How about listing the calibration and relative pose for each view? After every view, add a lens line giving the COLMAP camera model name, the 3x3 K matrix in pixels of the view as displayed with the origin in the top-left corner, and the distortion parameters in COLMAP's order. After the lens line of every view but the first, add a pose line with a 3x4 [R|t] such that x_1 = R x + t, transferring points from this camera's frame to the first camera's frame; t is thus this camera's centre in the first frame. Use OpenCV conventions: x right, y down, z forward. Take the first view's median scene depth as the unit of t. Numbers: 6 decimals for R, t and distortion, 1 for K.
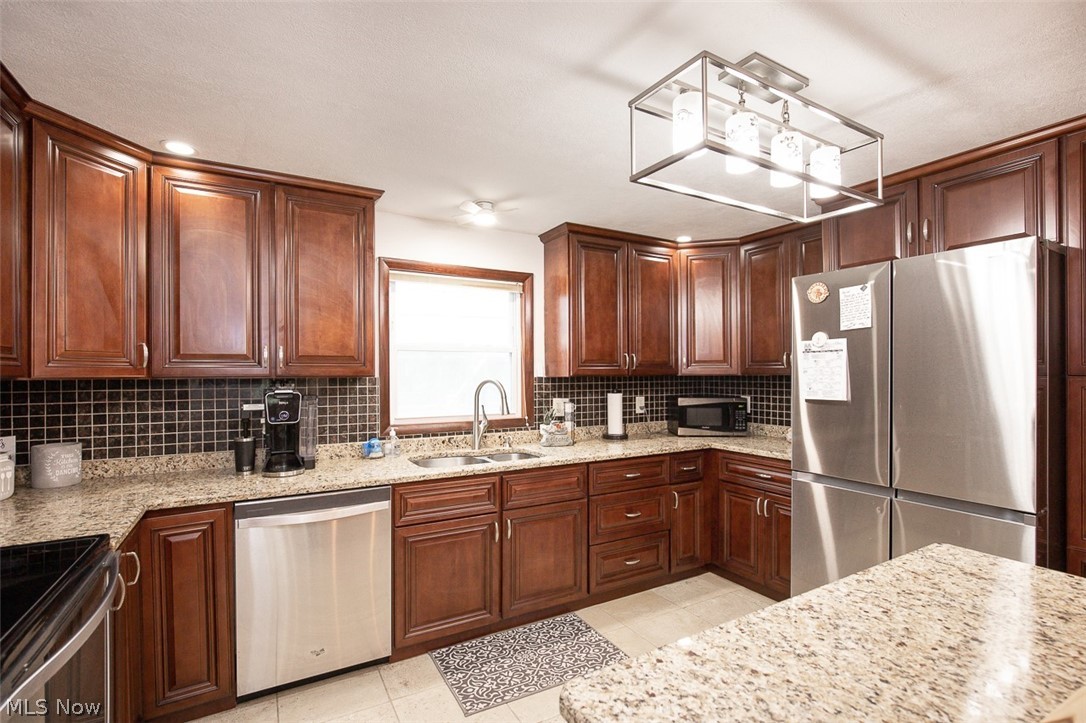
lens RADIAL K [[504.0, 0, 544.0], [0, 504.0, 372.4], [0, 0, 1]] dist [-0.013579, 0.003233]
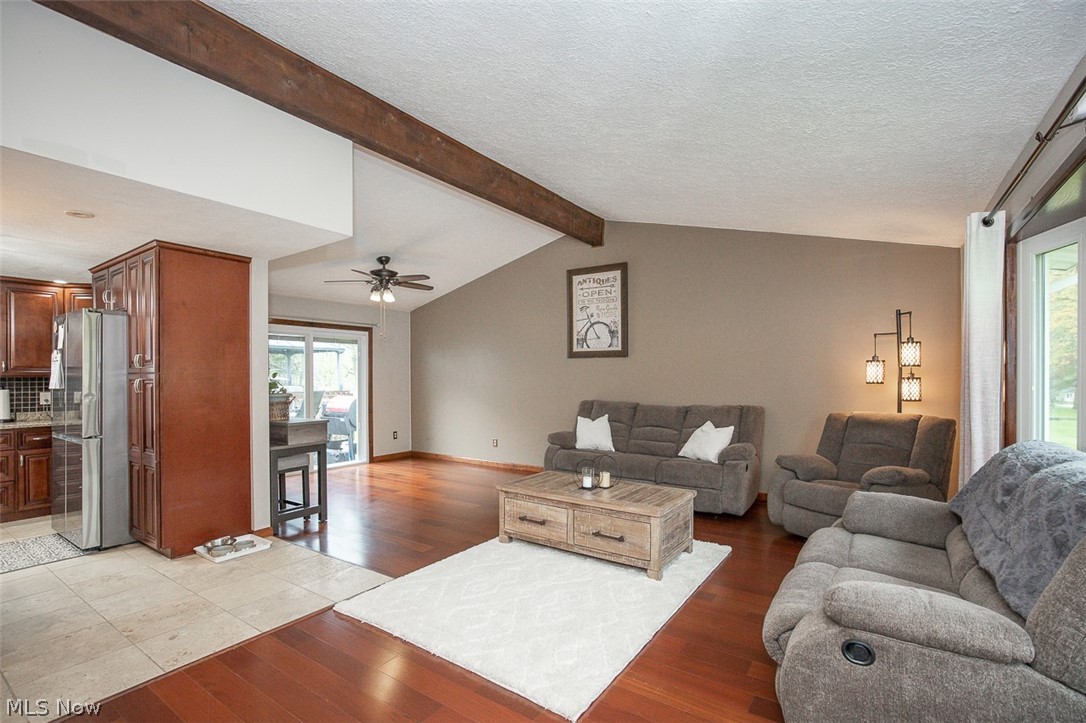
lens RADIAL K [[504.0, 0, 548.2], [0, 504.0, 373.0], [0, 0, 1]] dist [-0.013579, 0.003233]
pose [[0.903509, -0.001949, 0.428564, 1.263603], [0.006777, 0.999930, -0.009739, 0.025962], [-0.428515, 0.011704, 0.903459, -1.206462]]
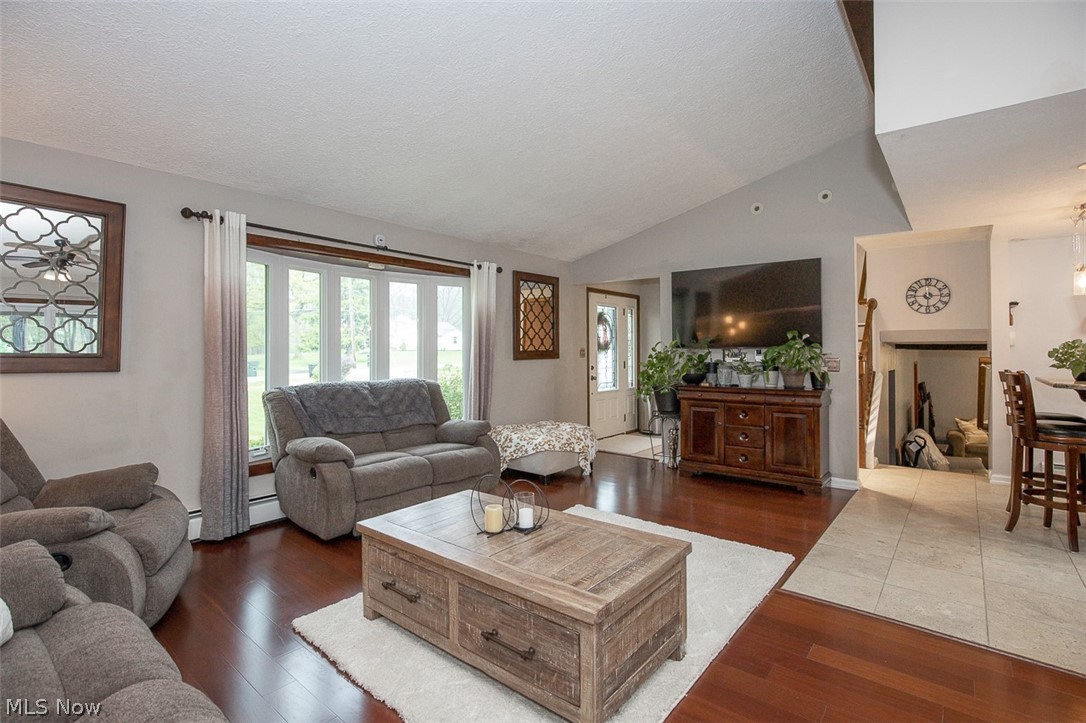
lens RADIAL K [[504.0, 0, 535.0], [0, 504.0, 351.4], [0, 0, 1]] dist [-0.013579, 0.003233]
pose [[-0.940262, 0.003684, -0.340432, 2.281652], [0.002276, 0.999987, 0.004533, 0.037862], [0.340444, 0.003487, -0.940258, 0.911192]]
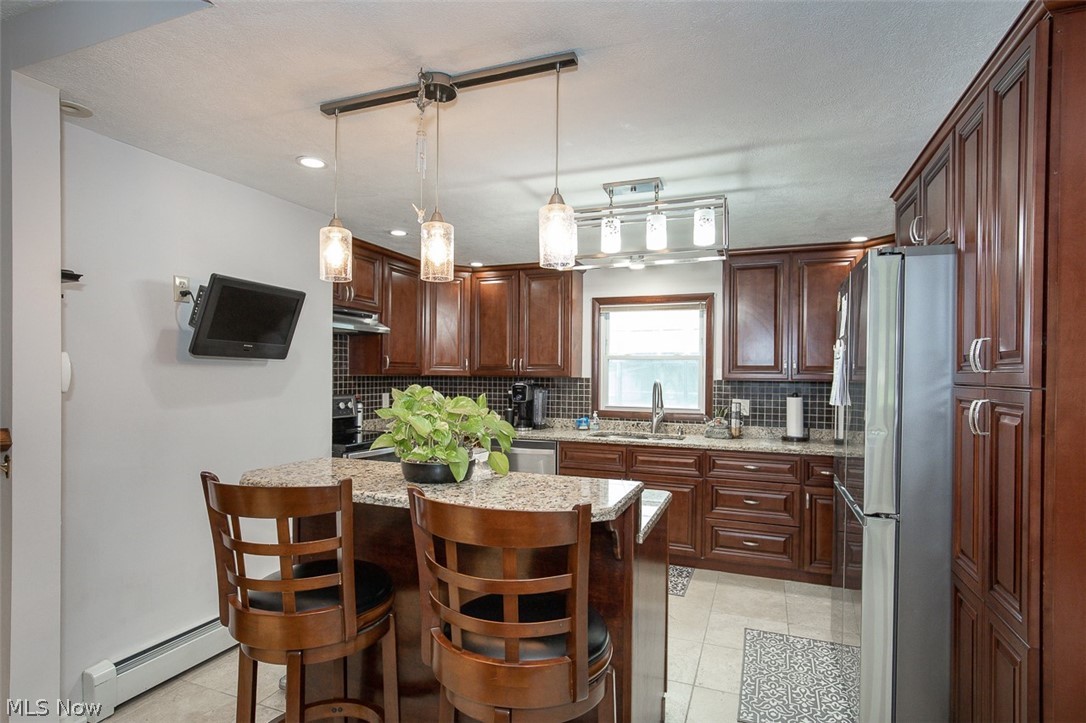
lens RADIAL K [[556.5, 0, 549.7], [0, 556.5, 376.1], [0, 0, 1]] dist [-0.004950, 0.001377]
pose [[0.632182, 0.013049, -0.774710, 0.992669], [-0.013469, 0.999892, 0.005851, -0.003795], [0.774703, 0.006735, 0.632290, -0.172578]]
